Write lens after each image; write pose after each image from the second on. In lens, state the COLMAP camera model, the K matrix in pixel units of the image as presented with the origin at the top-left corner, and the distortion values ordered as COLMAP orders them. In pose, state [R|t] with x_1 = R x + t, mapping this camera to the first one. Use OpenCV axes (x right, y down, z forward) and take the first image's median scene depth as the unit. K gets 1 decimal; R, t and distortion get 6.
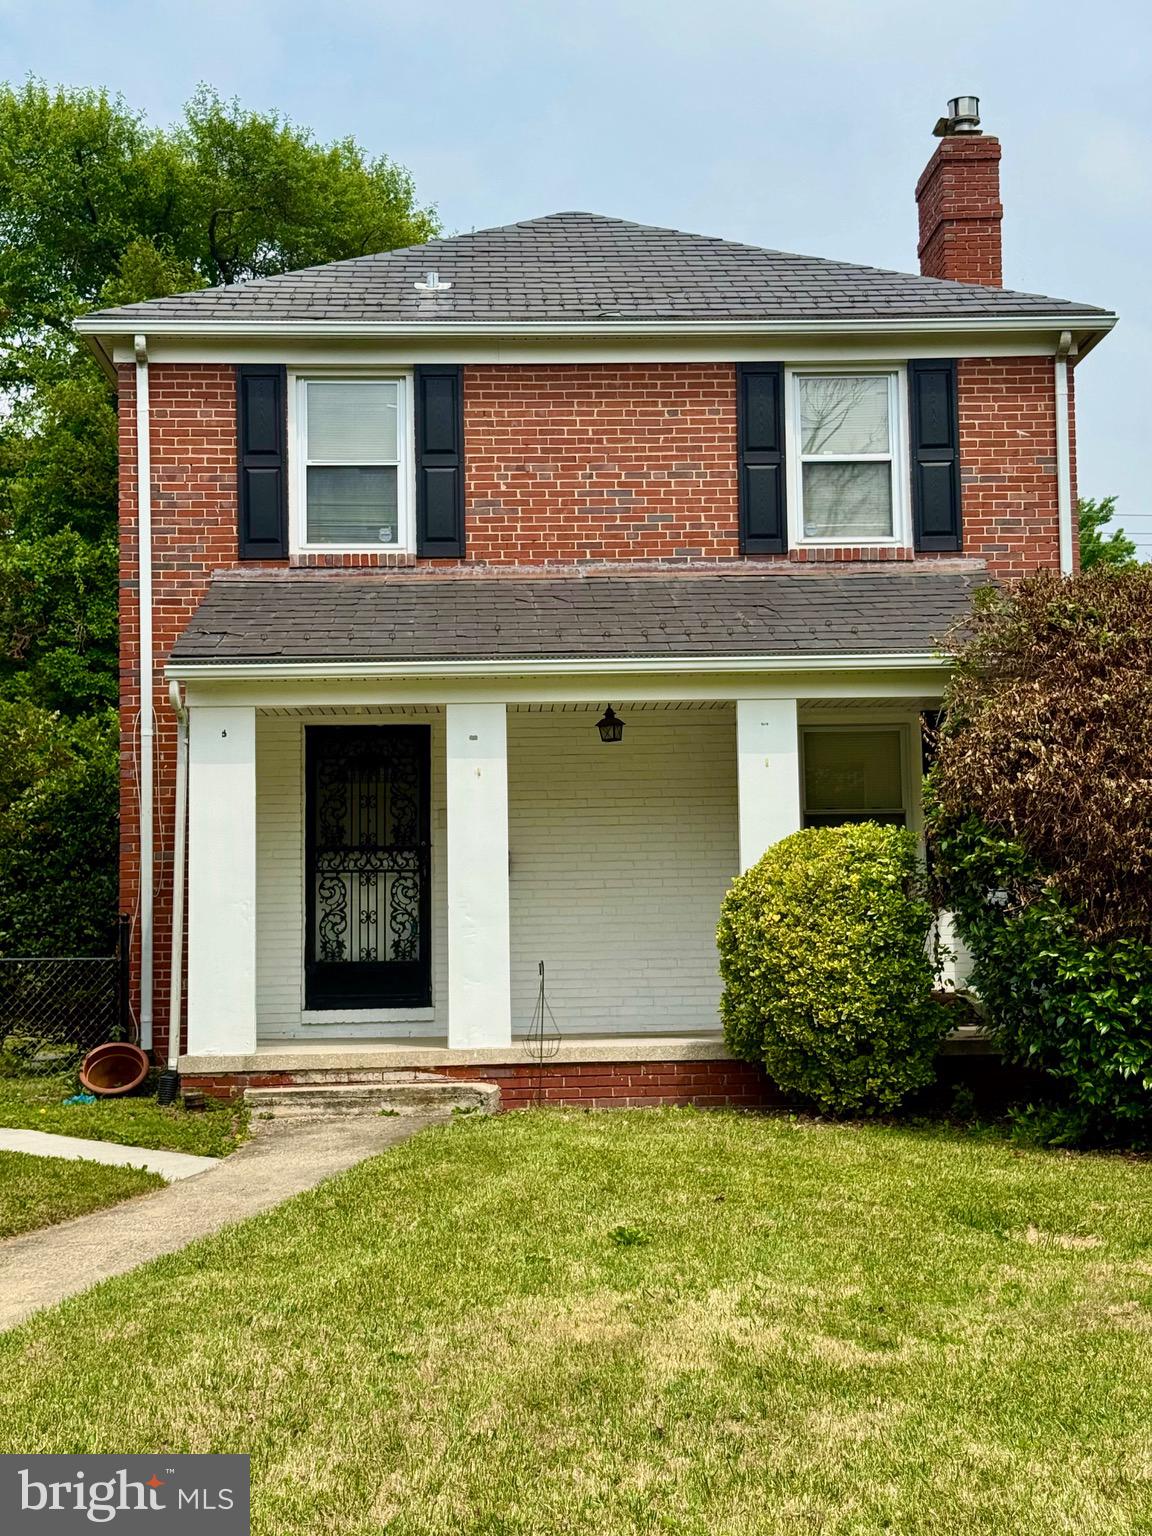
lens RADIAL K [[2158.6, 0, 583.2], [0, 2158.6, 764.2], [0, 0, 1]] dist [0.068981, 0.000000]
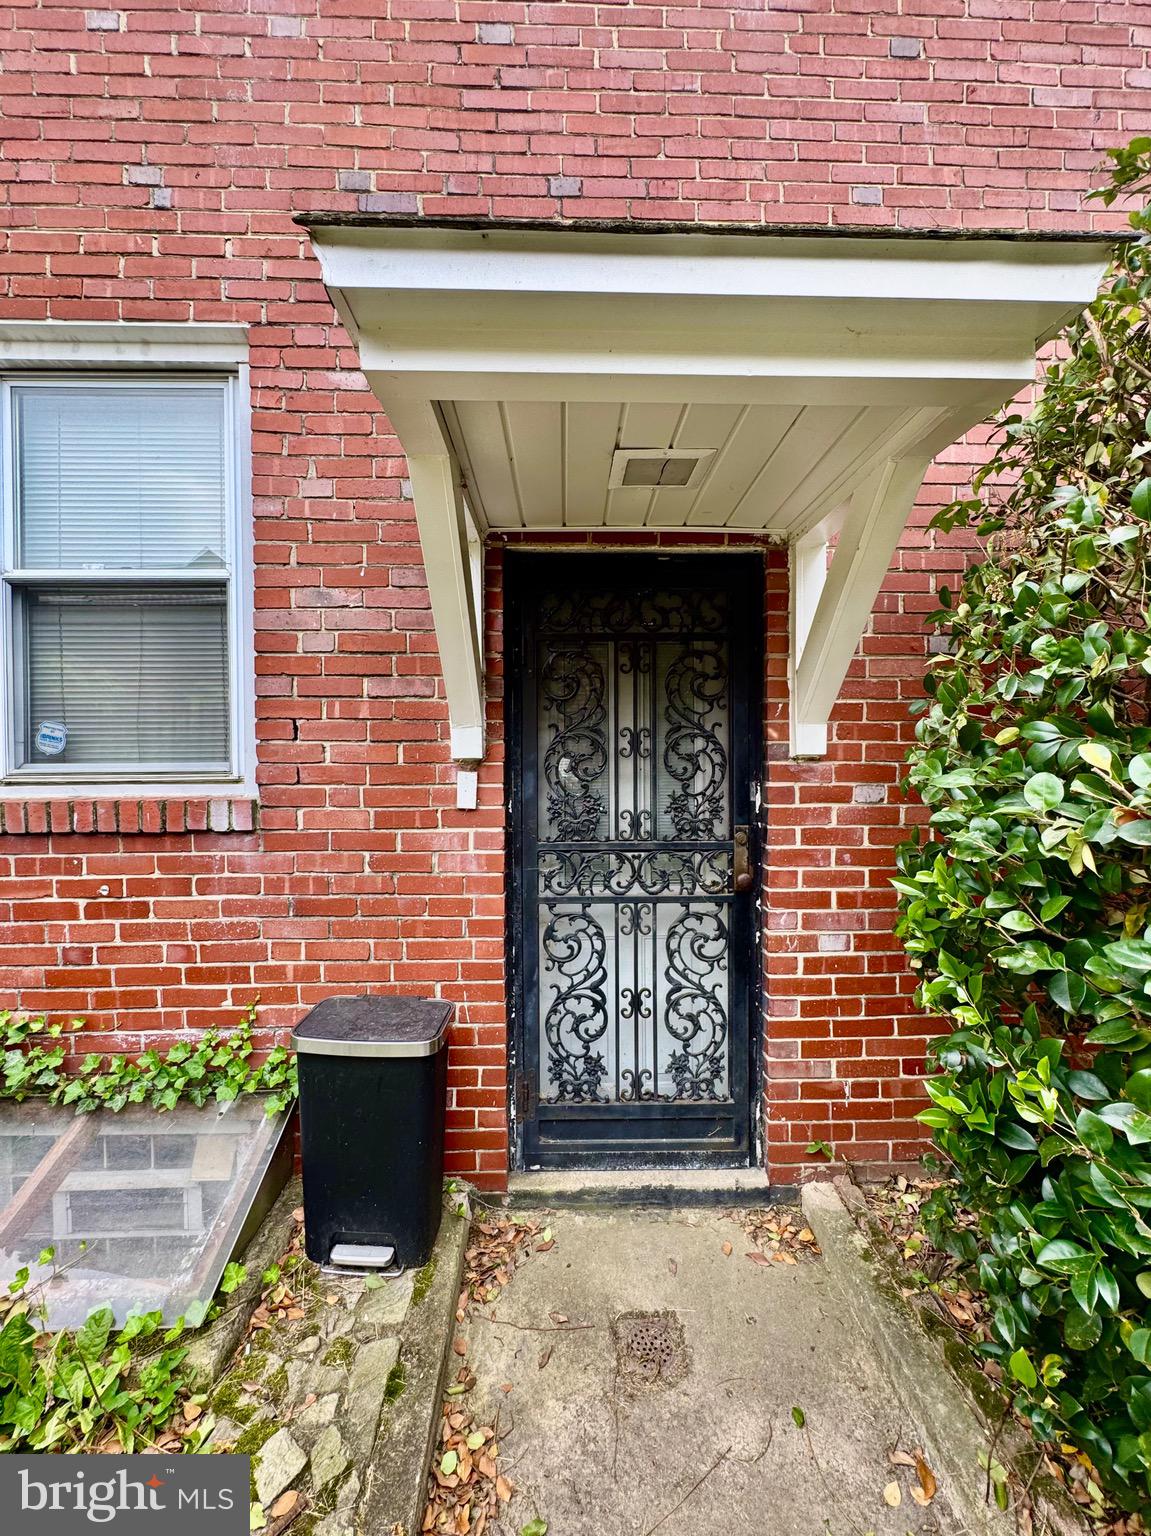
lens RADIAL K [[613.2, 0, 570.7], [0, 613.2, 764.2], [0, 0, 1]] dist [-0.001438, 0.000478]
pose [[0.999868, 0.005549, -0.015282, -0.115087], [-0.004060, 0.995391, 0.095810, 0.009957], [0.015743, -0.095735, 0.995282, 0.878146]]
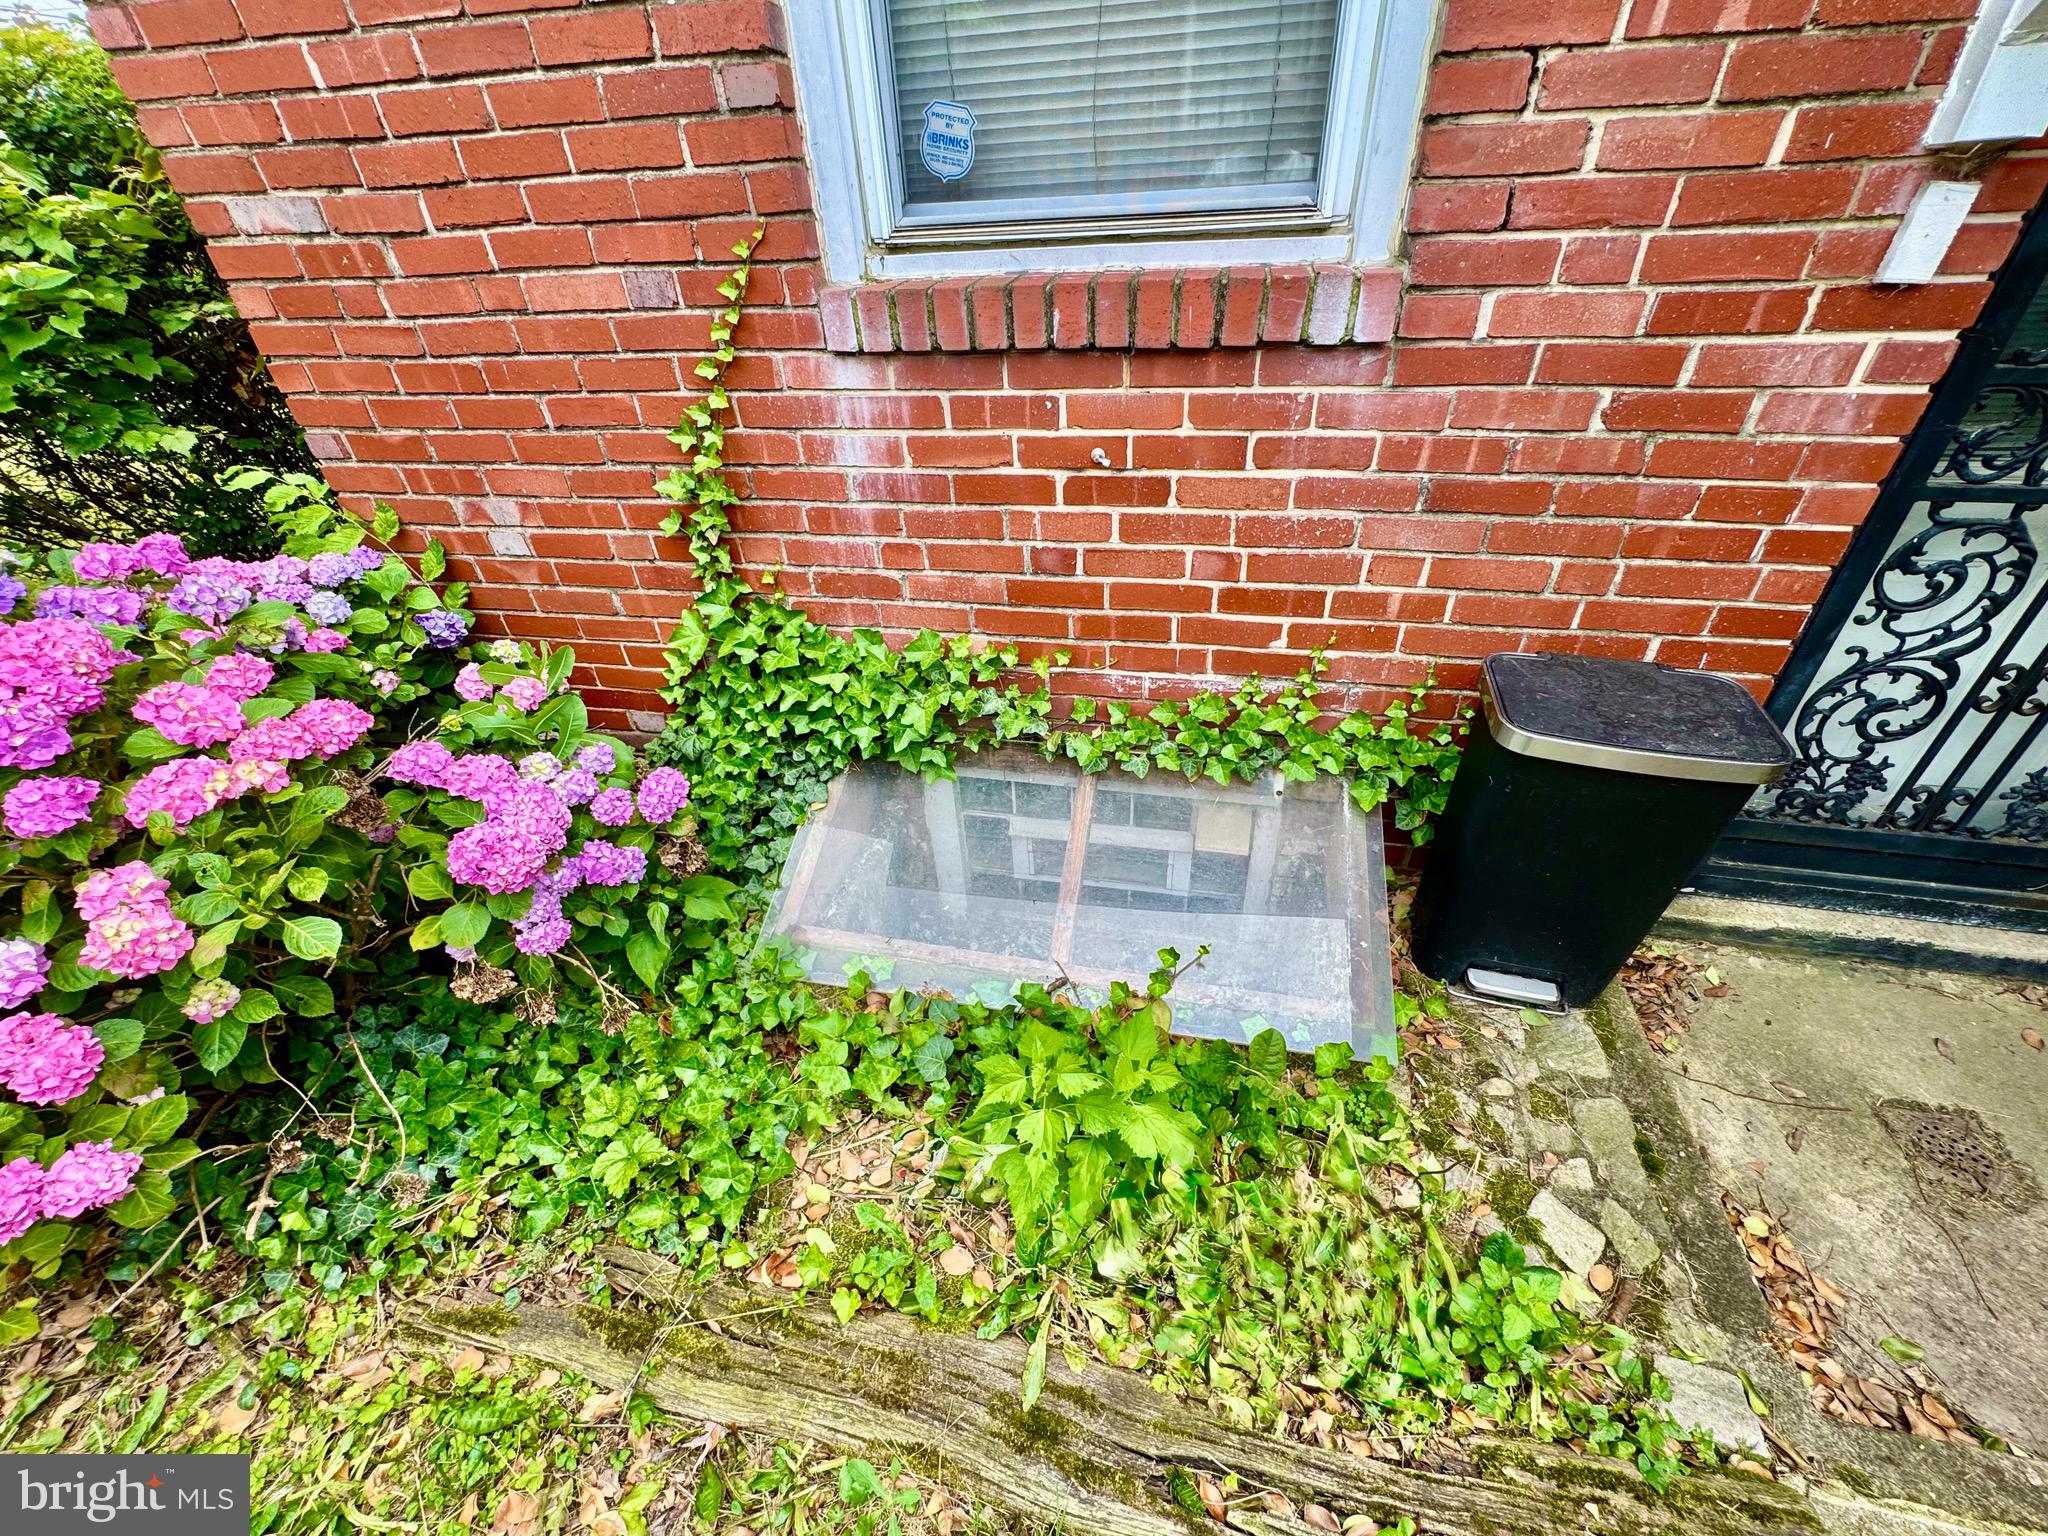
lens RADIAL K [[817.6, 0, 1016.8], [0, 817.6, 746.1], [0, 0, 1]] dist [-0.001438, 0.000478]
pose [[0.967129, 0.115481, -0.226554, -0.189249], [0.056331, 0.771503, 0.633727, 0.012105], [0.247970, -0.625658, 0.739637, 0.900765]]
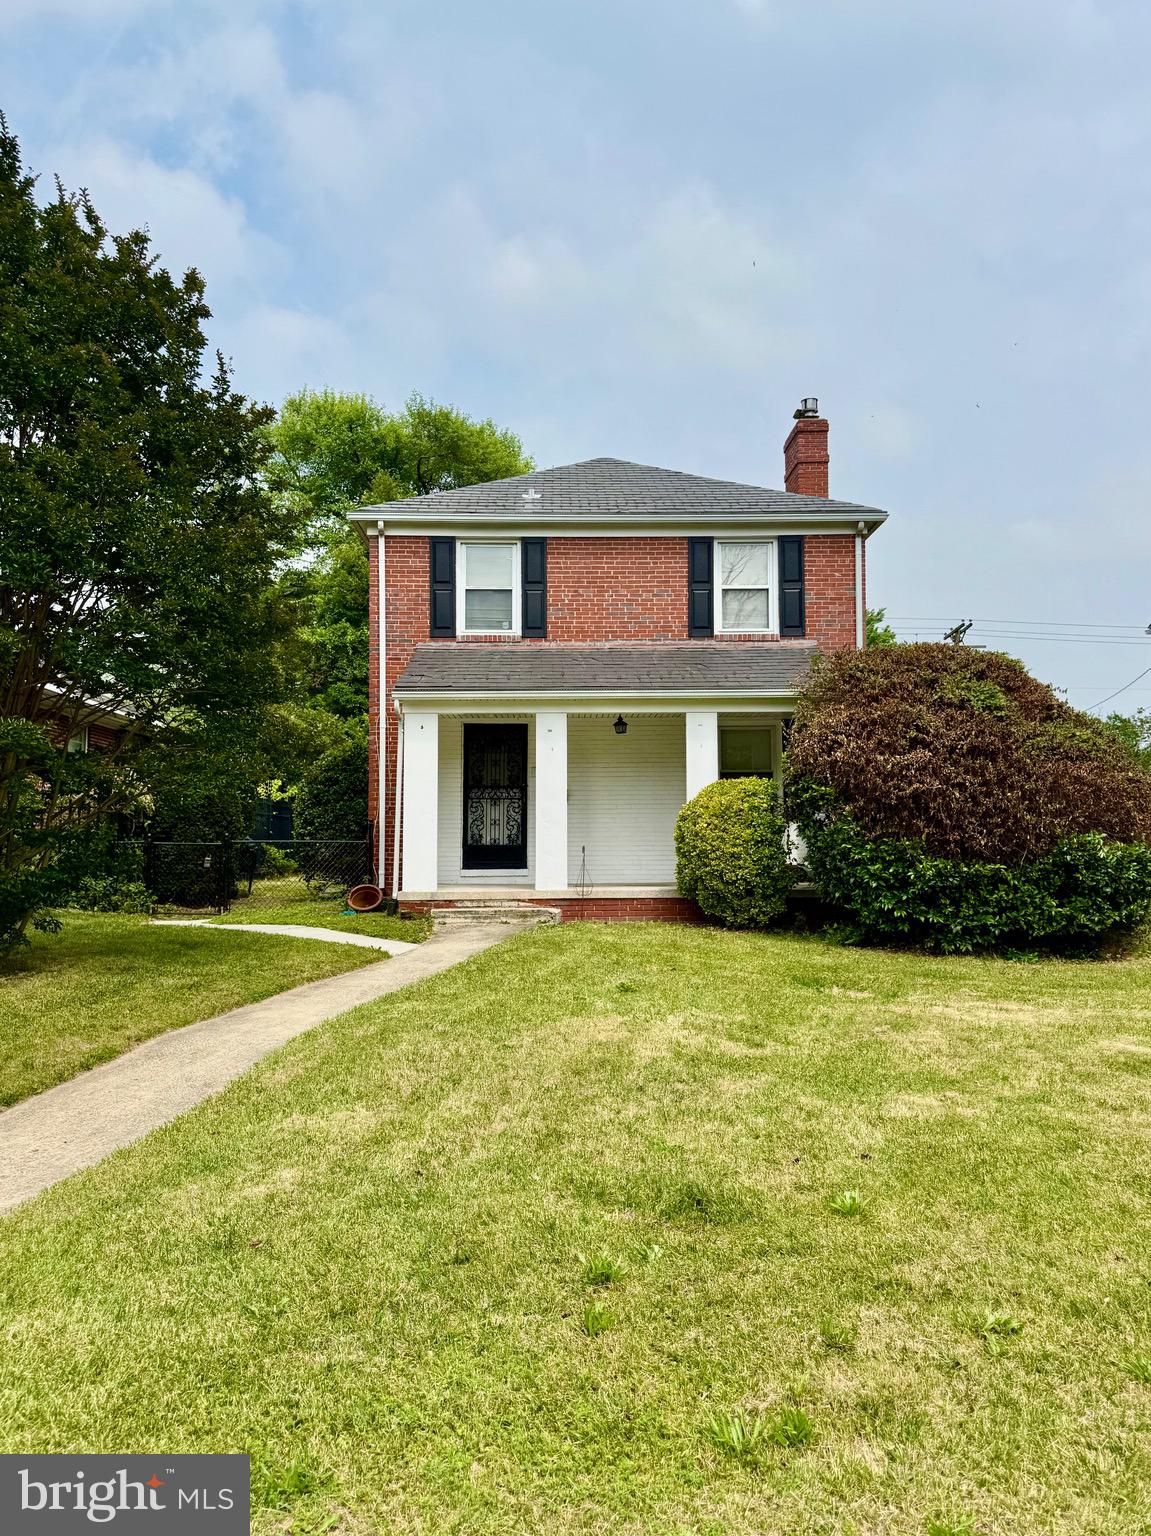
lens RADIAL K [[1110.0, 0, 576.9], [0, 1110.0, 775.5], [0, 0, 1]] dist [0.065034, -0.073807]
pose [[0.999575, 0.011803, -0.026665, 0.000417], [-0.011062, 0.999553, 0.027792, 0.000130], [0.026982, -0.027485, 0.999258, 0.002795]]
